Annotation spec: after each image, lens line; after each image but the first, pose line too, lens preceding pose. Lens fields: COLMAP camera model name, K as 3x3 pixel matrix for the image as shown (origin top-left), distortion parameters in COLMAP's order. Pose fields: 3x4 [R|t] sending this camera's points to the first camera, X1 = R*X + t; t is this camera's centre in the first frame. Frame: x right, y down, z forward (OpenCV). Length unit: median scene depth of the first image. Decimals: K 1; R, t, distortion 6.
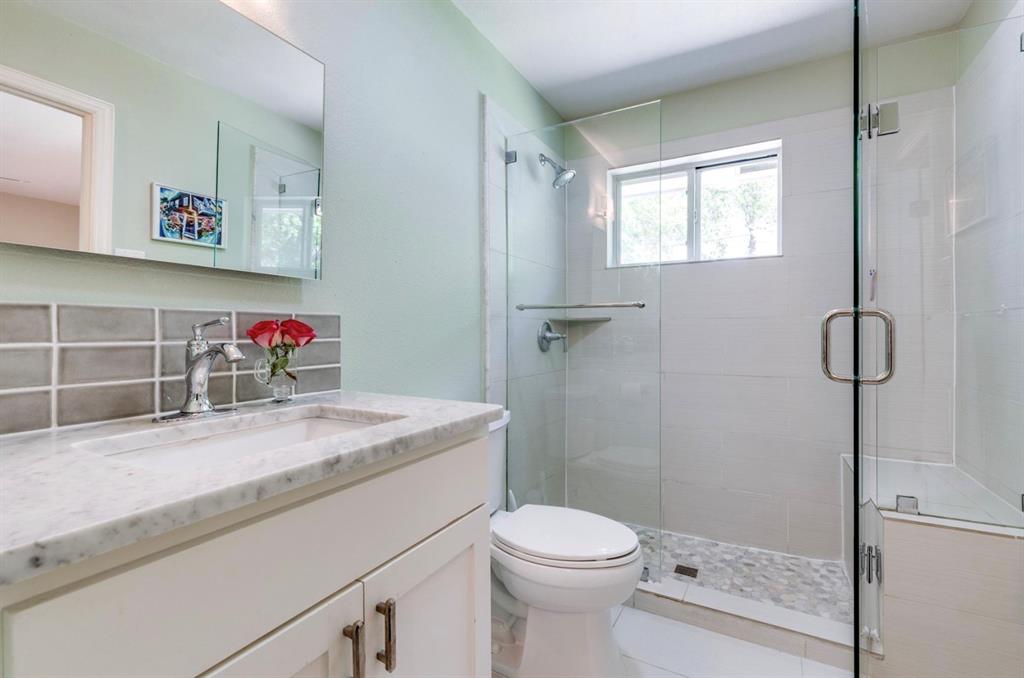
lens RADIAL K [[466.3, 0, 514.4], [0, 466.3, 332.1], [0, 0, 1]] dist [0.005384, -0.000079]
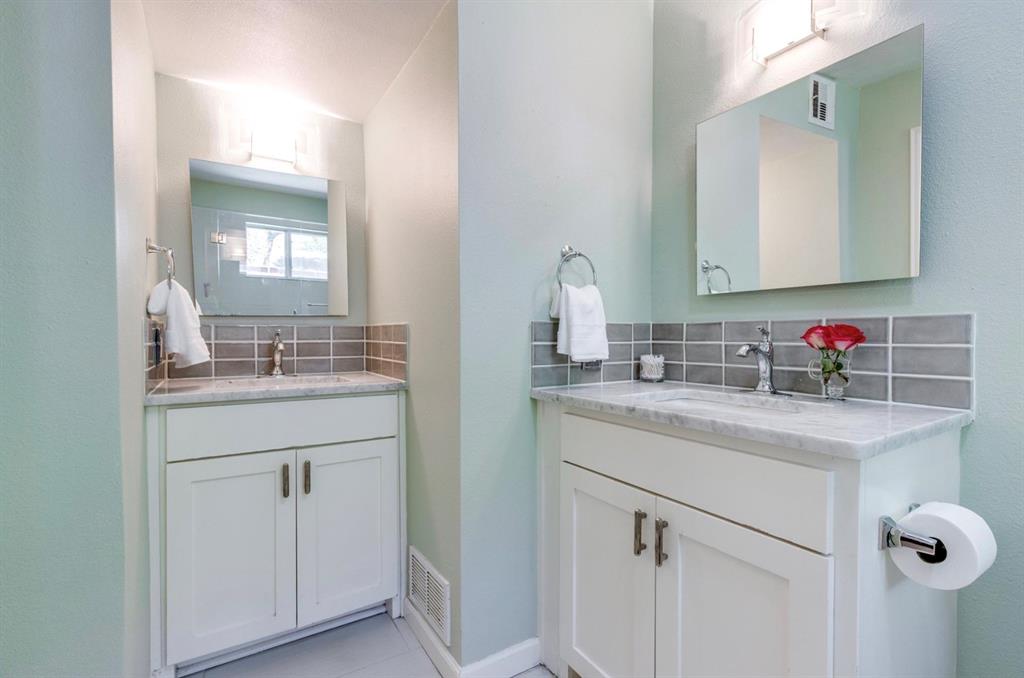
lens RADIAL K [[466.3, 0, 514.3], [0, 466.3, 340.5], [0, 0, 1]] dist [0.005384, -0.000079]
pose [[-0.488134, 0.009019, -0.872722, 1.013193], [-0.000122, 0.999946, 0.010403, -0.001794], [0.872769, 0.005185, -0.488106, 1.082169]]
